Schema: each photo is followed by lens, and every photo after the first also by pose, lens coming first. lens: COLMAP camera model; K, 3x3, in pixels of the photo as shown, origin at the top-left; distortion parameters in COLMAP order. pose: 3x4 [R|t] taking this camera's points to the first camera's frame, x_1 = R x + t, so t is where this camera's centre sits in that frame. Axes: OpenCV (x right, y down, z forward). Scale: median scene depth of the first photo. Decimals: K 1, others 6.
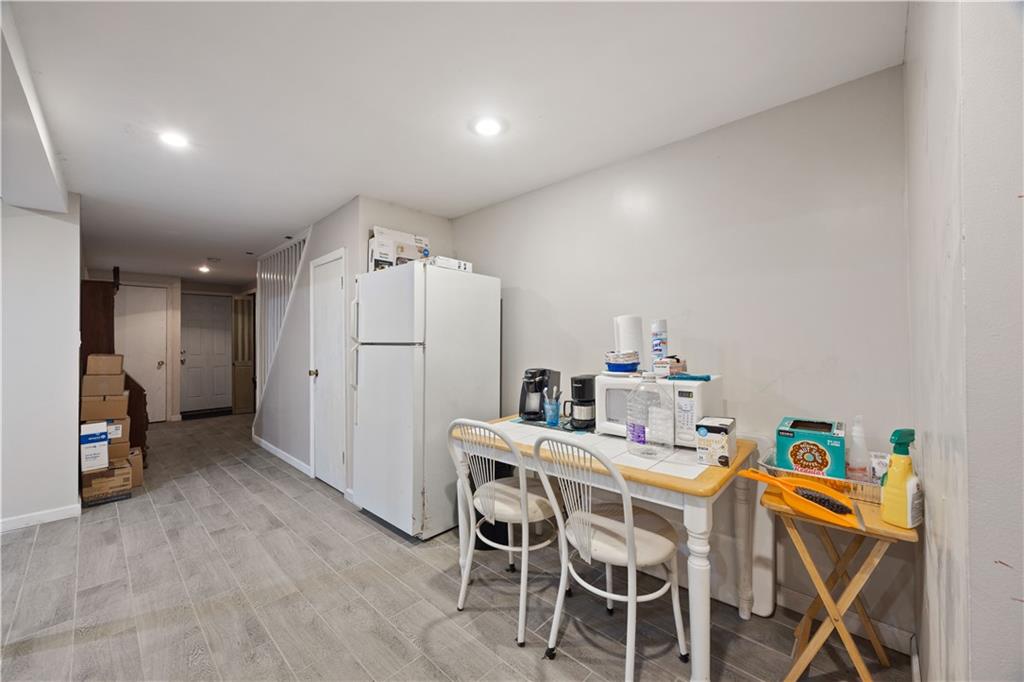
lens RADIAL K [[395.7, 0, 508.9], [0, 395.7, 336.0], [0, 0, 1]] dist [-0.002642, 0.000293]
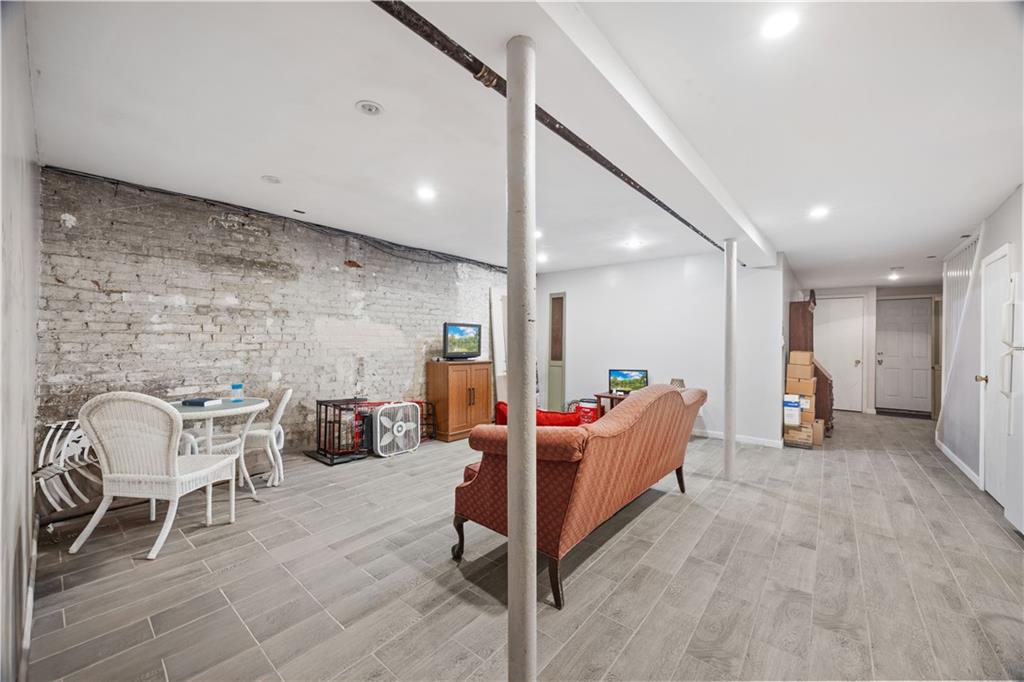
lens RADIAL K [[395.7, 0, 506.9], [0, 395.7, 340.5], [0, 0, 1]] dist [-0.002642, 0.000293]
pose [[0.065593, 0.006811, -0.997823, 0.409240], [-0.000171, 0.999977, 0.006814, -0.003979], [0.997846, -0.000276, 0.065592, -0.213100]]
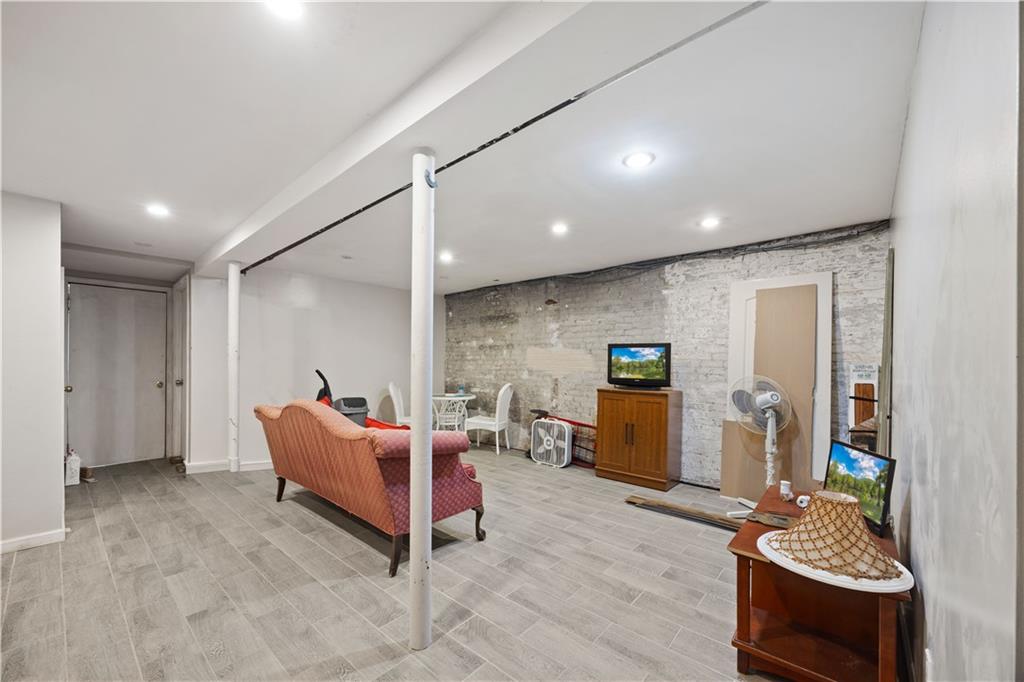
lens RADIAL K [[395.7, 0, 506.8], [0, 395.7, 365.0], [0, 0, 1]] dist [-0.002642, 0.000293]
pose [[-0.999071, 0.000127, -0.043096, -0.785647], [0.000157, 1.000000, -0.000675, 0.010159], [0.043096, -0.000681, -0.999071, 1.072237]]
